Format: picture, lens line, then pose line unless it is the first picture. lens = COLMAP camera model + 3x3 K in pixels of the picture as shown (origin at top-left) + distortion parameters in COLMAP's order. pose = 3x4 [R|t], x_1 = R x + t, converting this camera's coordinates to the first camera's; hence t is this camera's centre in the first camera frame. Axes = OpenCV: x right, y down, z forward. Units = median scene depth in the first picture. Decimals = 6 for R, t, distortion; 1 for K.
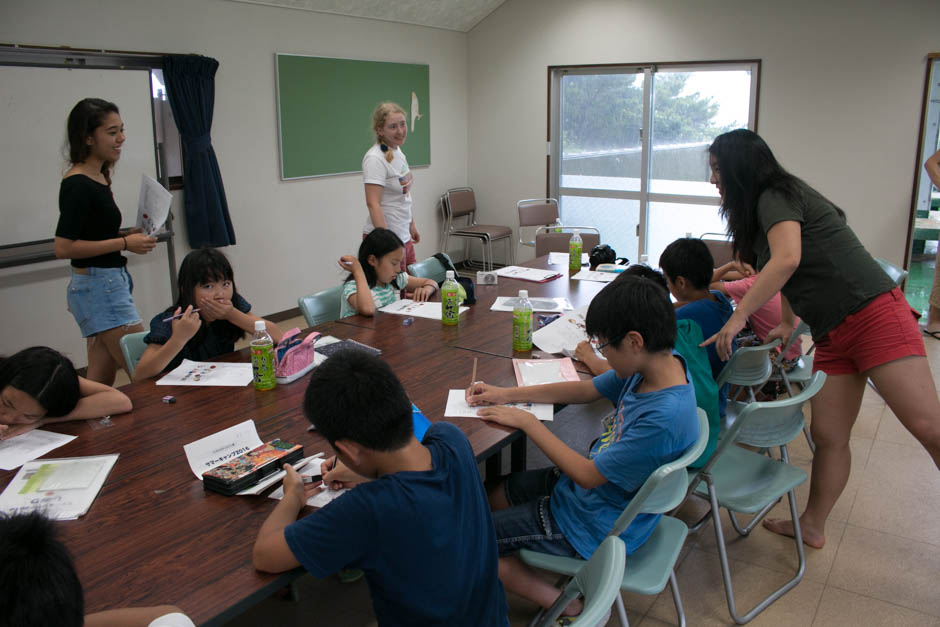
lens RADIAL K [[786.6, 0, 471.6], [0, 786.6, 313.2], [0, 0, 1]] dist [-0.142406, 0.076614]
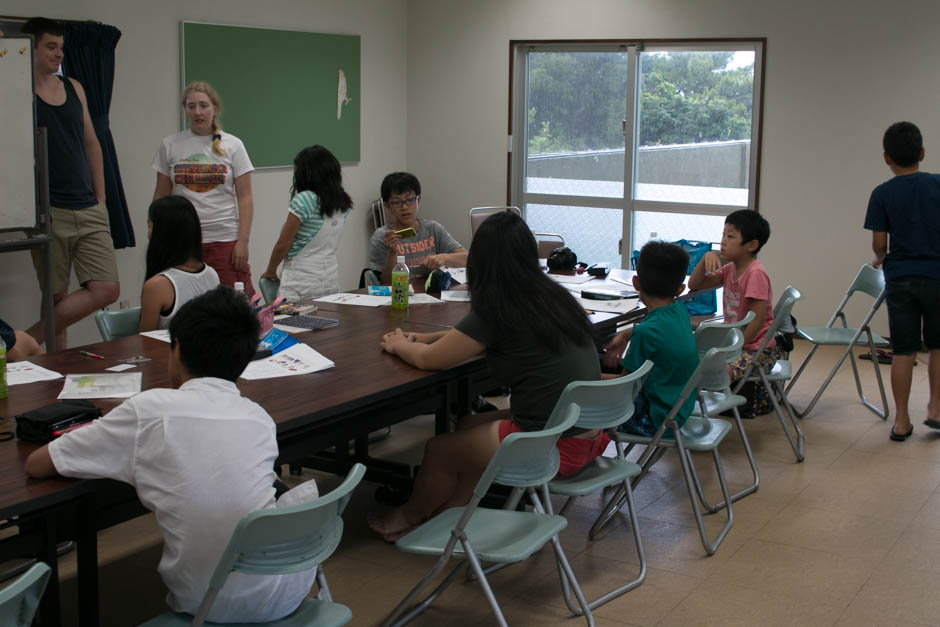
lens RADIAL K [[1260.7, 0, 469.2], [0, 1260.7, 313.5], [0, 0, 1]] dist [-0.061998, 0.000000]
pose [[0.998381, 0.011213, 0.055760, -0.012490], [-0.006898, 0.997008, -0.076994, 0.062368], [-0.056457, 0.076485, 0.995471, -0.269170]]
